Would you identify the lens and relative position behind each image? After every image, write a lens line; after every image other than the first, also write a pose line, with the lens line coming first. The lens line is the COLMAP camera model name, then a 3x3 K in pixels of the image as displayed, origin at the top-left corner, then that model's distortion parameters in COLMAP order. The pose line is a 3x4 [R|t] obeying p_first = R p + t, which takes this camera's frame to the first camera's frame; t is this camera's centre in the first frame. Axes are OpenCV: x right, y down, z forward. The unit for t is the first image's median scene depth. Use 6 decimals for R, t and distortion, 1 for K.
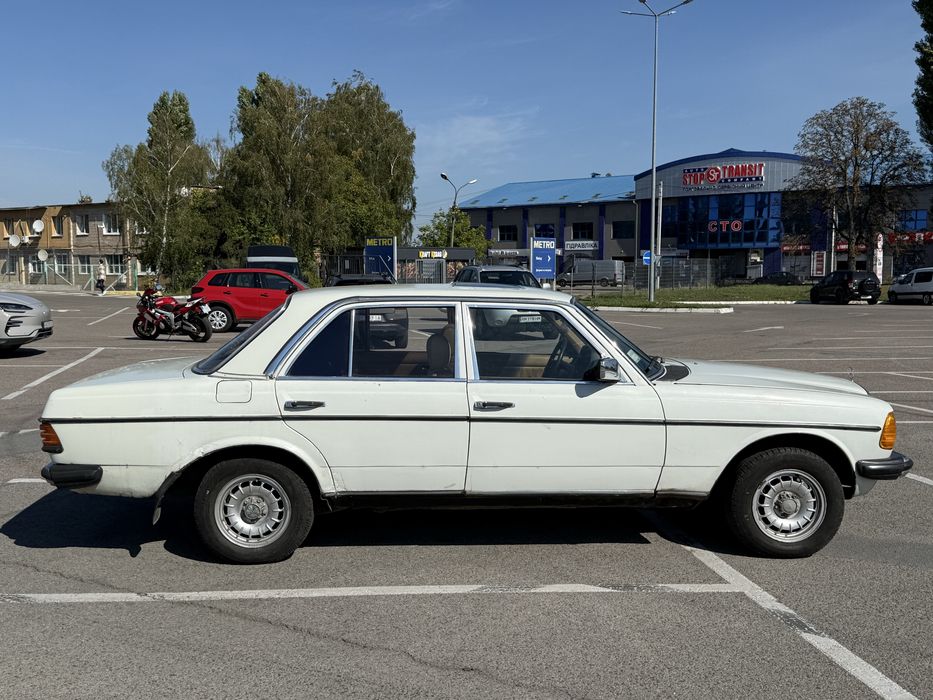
lens RADIAL K [[987.0, 0, 469.9], [0, 987.0, 365.9], [0, 0, 1]] dist [0.088094, 0.000000]
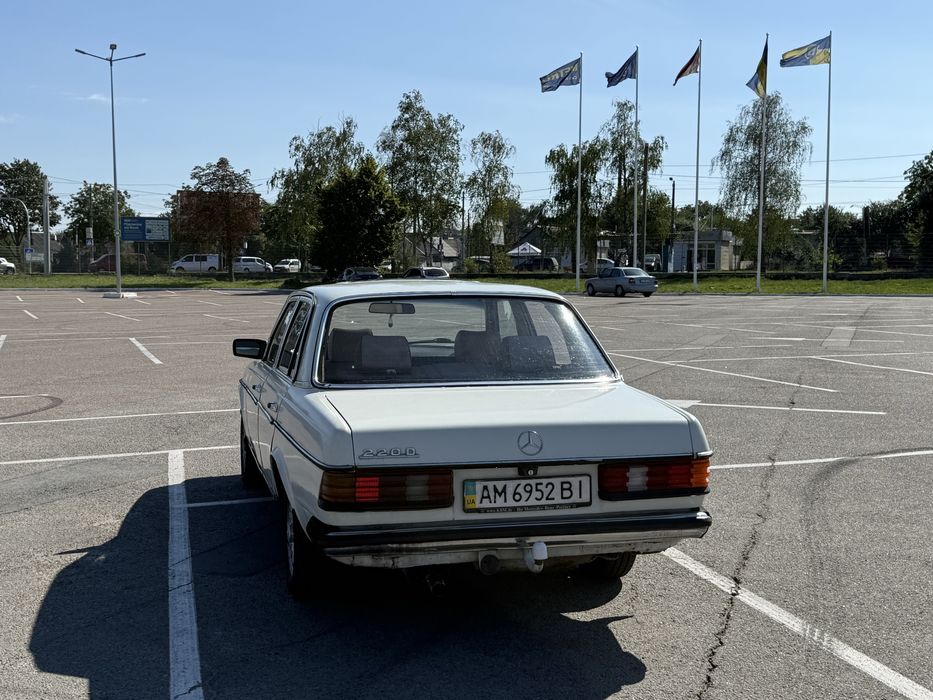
lens RADIAL K [[1133.3, 0, 458.8], [0, 1133.3, 355.1], [0, 0, 1]] dist [0.103997, 0.000000]
pose [[-0.212447, -0.074923, 0.974296, -1.223488], [0.095933, 0.990641, 0.097099, -0.126361], [-0.972452, 0.114095, -0.203271, 1.330600]]
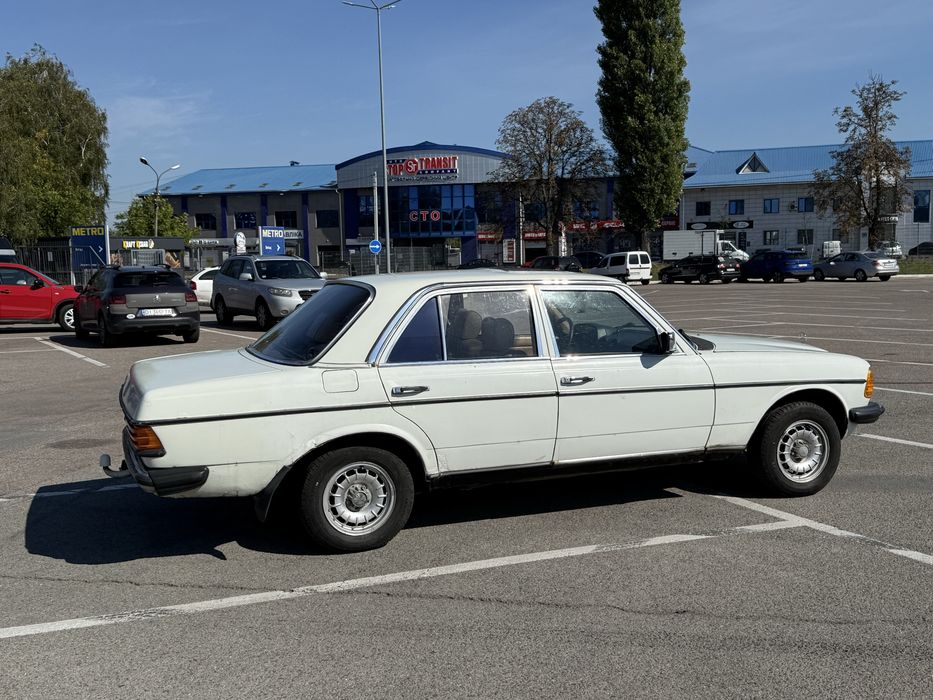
lens RADIAL K [[987.0, 0, 478.8], [0, 987.0, 360.1], [0, 0, 1]] dist [0.088094, 0.000000]
pose [[0.946824, -0.051632, 0.317584, -0.408538], [0.050002, 0.998661, 0.013287, -0.001418], [-0.317844, 0.003300, 0.948137, 0.012034]]
